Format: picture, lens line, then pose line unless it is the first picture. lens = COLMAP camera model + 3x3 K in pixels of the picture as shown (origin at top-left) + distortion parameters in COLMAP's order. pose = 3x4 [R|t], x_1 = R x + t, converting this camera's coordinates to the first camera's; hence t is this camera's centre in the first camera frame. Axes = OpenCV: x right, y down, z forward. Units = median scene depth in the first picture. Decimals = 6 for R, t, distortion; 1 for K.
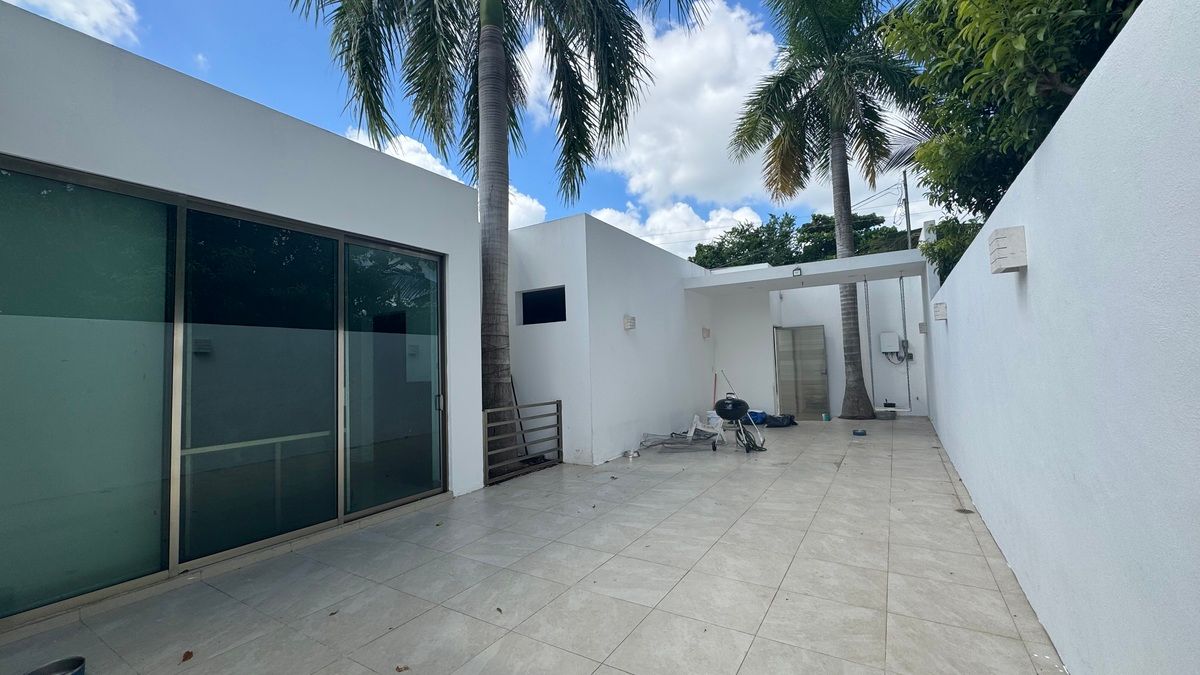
lens RADIAL K [[479.1, 0, 594.6], [0, 479.1, 333.8], [0, 0, 1]] dist [-0.000782, -0.000099]
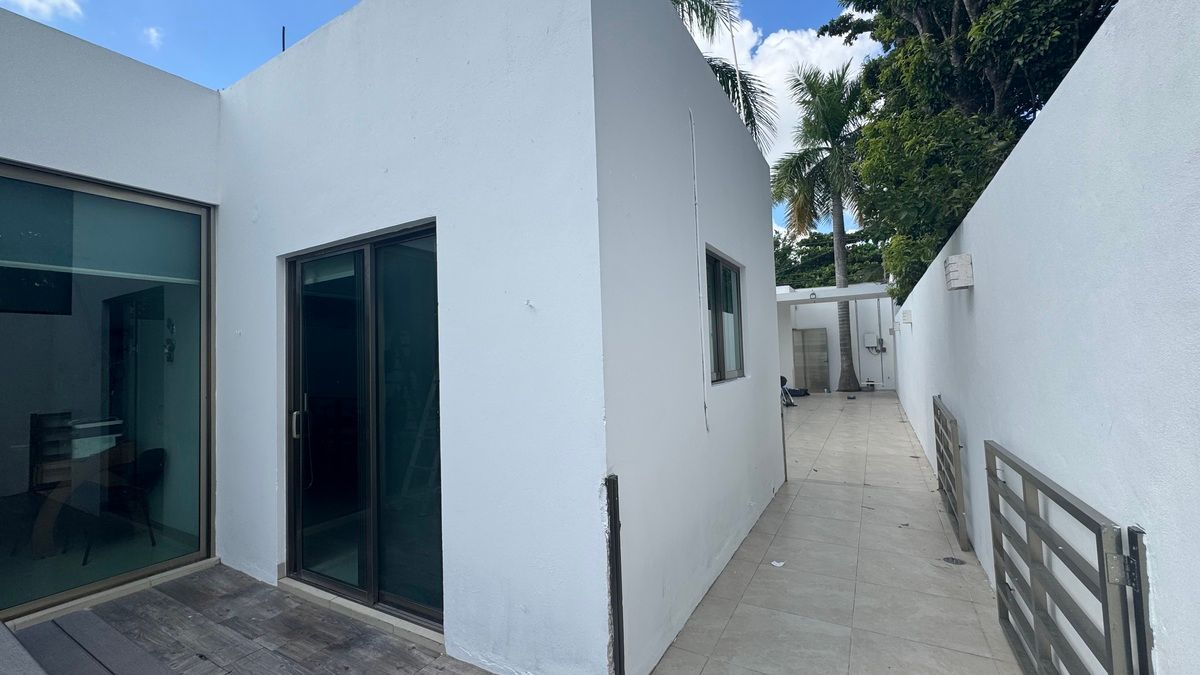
lens RADIAL K [[479.1, 0, 594.6], [0, 479.1, 333.8], [0, 0, 1]] dist [-0.000782, -0.000099]
pose [[0.999601, 0.002577, 0.028146, -0.274074], [-0.003047, 0.999857, 0.016663, -0.023320], [-0.028099, -0.016742, 0.999465, -0.447507]]
